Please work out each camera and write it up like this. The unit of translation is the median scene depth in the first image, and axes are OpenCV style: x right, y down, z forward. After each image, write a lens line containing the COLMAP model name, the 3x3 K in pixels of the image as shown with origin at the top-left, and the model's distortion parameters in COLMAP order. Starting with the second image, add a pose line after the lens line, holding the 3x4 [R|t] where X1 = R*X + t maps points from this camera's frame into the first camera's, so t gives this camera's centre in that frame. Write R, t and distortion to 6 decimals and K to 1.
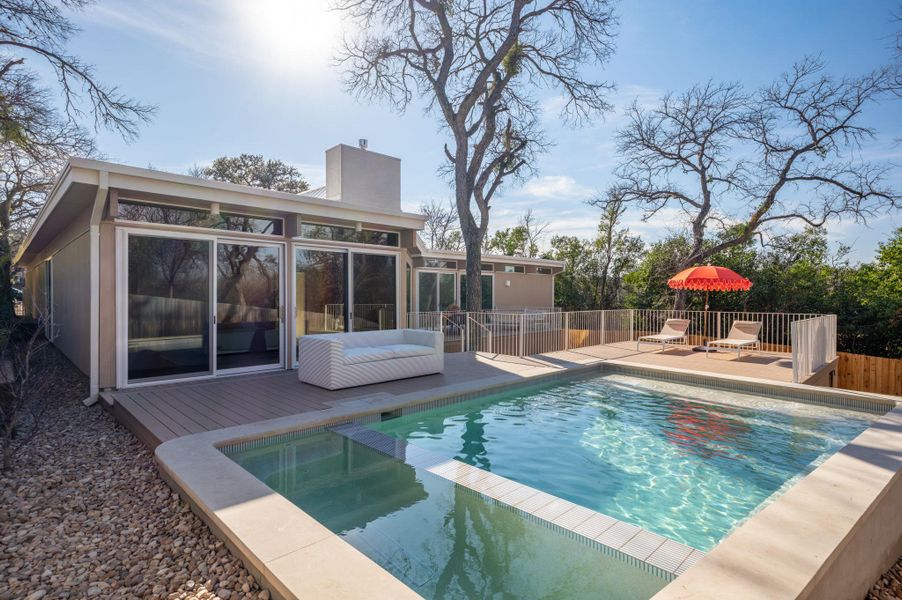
lens RADIAL K [[453.7, 0, 463.1], [0, 453.7, 298.3], [0, 0, 1]] dist [-0.002168, -0.000825]
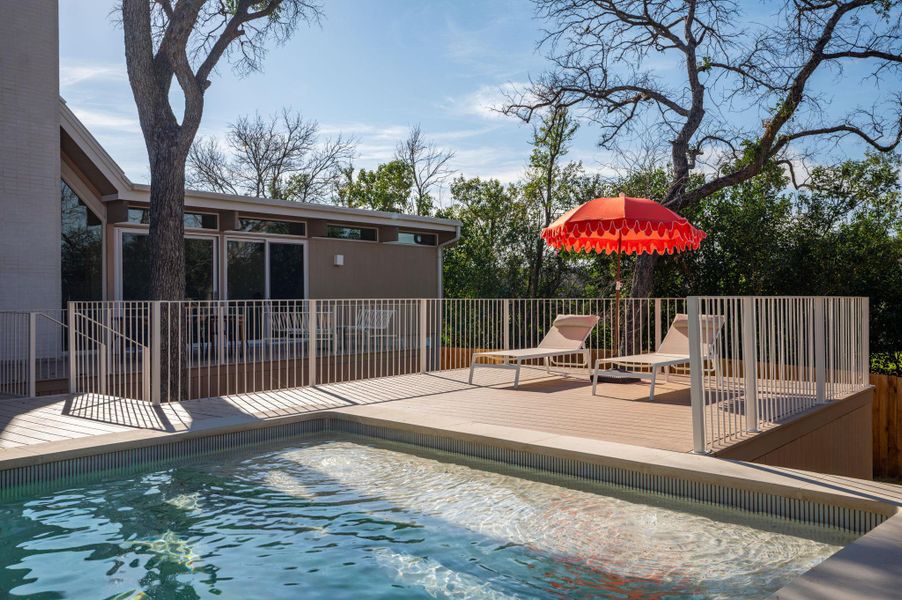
lens RADIAL K [[785.2, 0, 451.0], [0, 785.2, 300.0], [0, 0, 1]] dist [-0.000091, -0.009560]
pose [[0.993393, -0.009301, 0.114388, 0.140327], [0.009542, 0.999953, -0.001564, 0.017010], [-0.114368, 0.002645, 0.993435, 0.111651]]
